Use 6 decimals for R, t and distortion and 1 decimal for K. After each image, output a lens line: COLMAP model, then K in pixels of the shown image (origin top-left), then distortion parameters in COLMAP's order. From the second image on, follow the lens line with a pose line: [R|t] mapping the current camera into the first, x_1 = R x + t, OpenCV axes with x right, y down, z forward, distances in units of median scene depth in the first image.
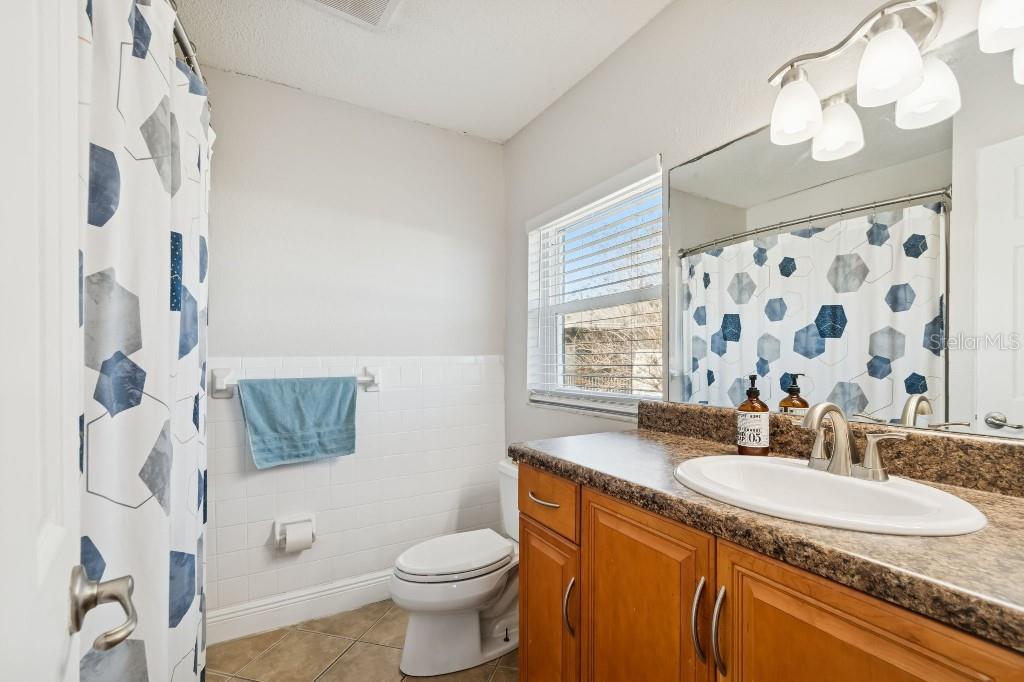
lens RADIAL K [[461.8, 0, 511.6], [0, 461.8, 348.2], [0, 0, 1]] dist [0.000197, -0.000019]
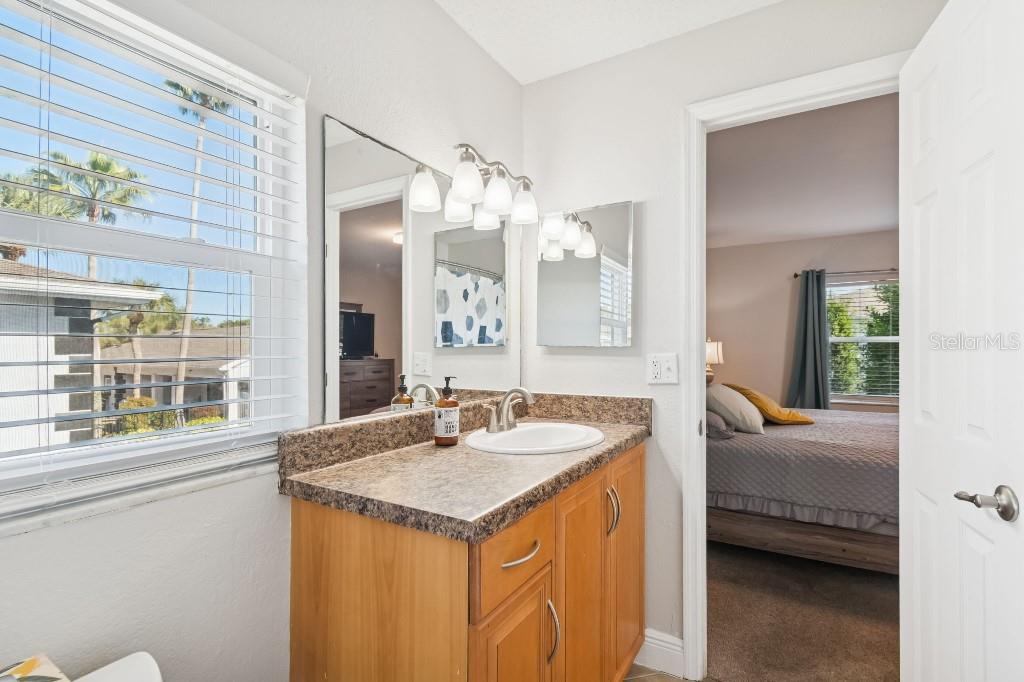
lens RADIAL K [[461.8, 0, 513.5], [0, 461.8, 349.9], [0, 0, 1]] dist [0.000197, -0.000019]
pose [[-0.506757, 0.004517, 0.862077, -0.503743], [-0.014243, 0.999806, -0.013611, 0.002314], [-0.861971, -0.019176, -0.506594, 1.226580]]
